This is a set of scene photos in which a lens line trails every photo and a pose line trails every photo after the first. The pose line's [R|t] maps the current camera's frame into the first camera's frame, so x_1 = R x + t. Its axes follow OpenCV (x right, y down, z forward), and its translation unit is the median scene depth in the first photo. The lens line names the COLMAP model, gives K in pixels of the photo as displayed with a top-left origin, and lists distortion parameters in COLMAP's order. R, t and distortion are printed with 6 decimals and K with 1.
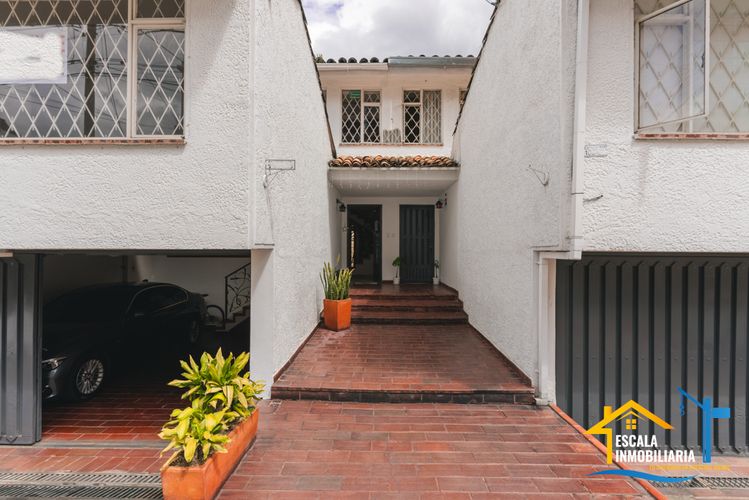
lens RADIAL K [[363.3, 0, 371.2], [0, 363.3, 249.6], [0, 0, 1]] dist [0.001965, -0.002009]
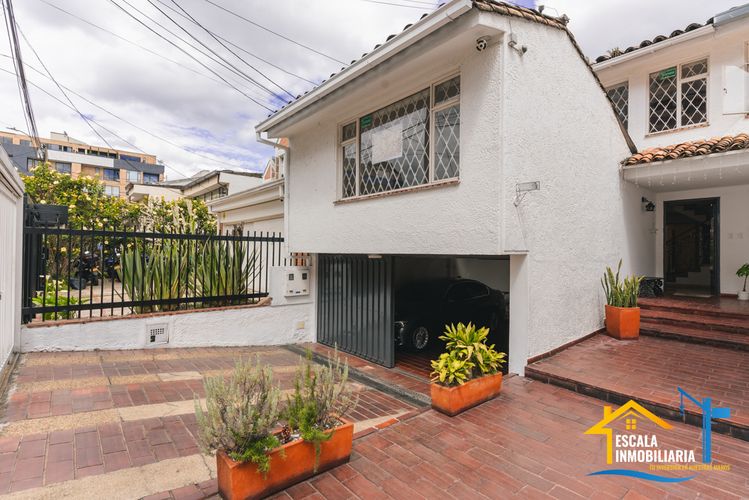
lens RADIAL K [[363.3, 0, 375.6], [0, 363.3, 249.5], [0, 0, 1]] dist [0.001965, -0.002009]
pose [[0.666195, -0.003099, -0.745772, 0.286876], [-0.002102, 0.999980, -0.006033, -0.009754], [0.745775, 0.005587, 0.666174, -0.183632]]
